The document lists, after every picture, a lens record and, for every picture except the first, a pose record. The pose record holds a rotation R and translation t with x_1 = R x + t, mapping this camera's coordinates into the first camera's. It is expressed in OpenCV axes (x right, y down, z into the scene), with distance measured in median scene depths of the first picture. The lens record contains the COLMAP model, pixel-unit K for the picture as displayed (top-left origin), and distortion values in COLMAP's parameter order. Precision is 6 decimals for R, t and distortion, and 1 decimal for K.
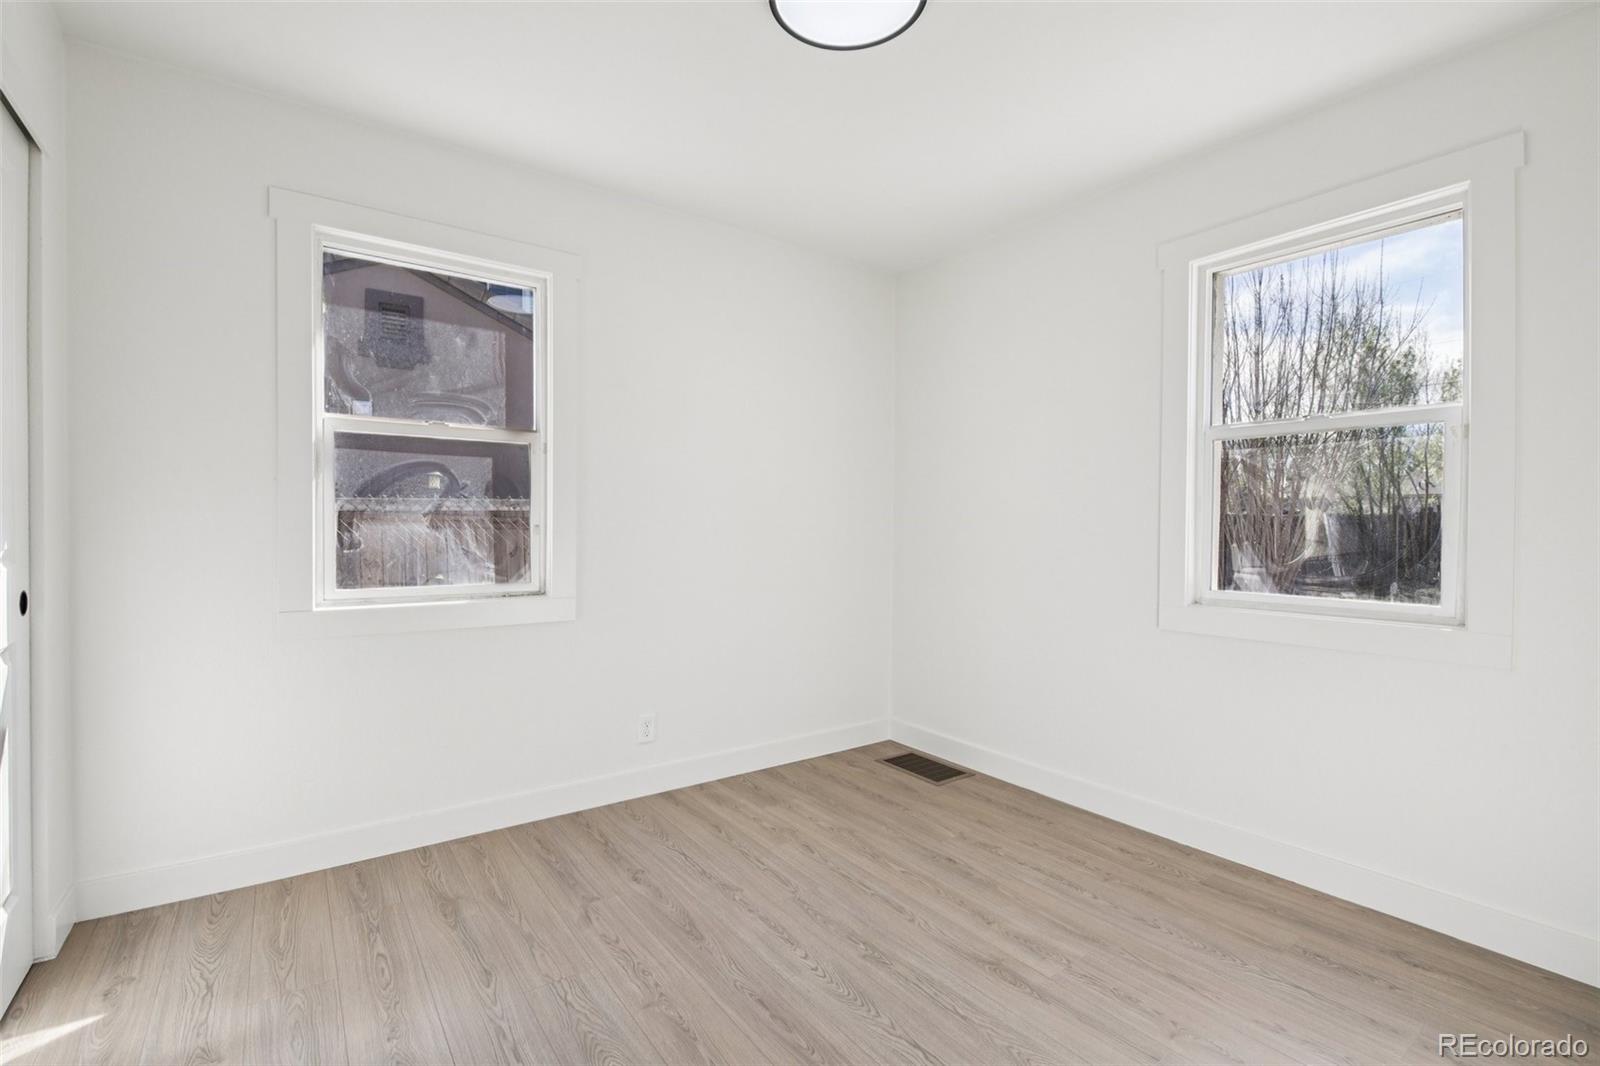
lens RADIAL K [[706.3, 0, 798.9], [0, 706.3, 525.2], [0, 0, 1]] dist [0.000481, -0.009035]
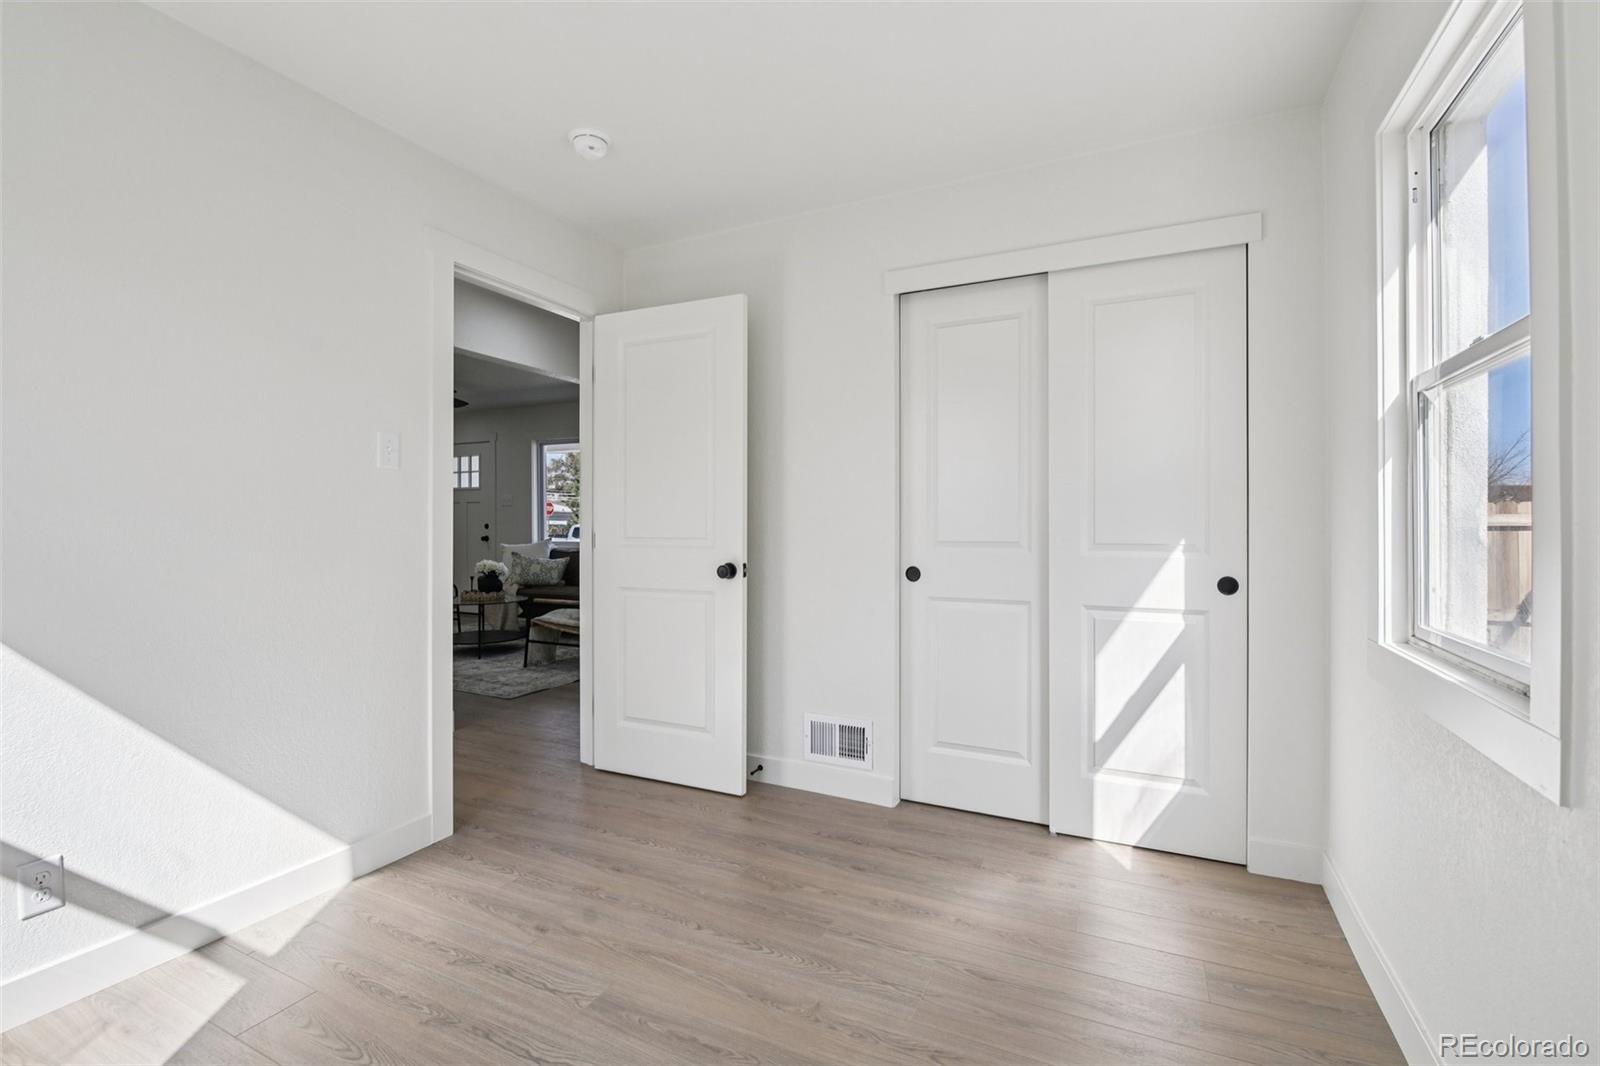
lens RADIAL K [[706.3, 0, 798.9], [0, 706.3, 525.2], [0, 0, 1]] dist [0.000481, -0.009035]
pose [[-0.876217, -0.005602, -0.481885, 0.312307], [-0.009622, 0.999936, 0.005871, -0.011366], [0.481822, 0.009781, -0.876215, 1.948946]]
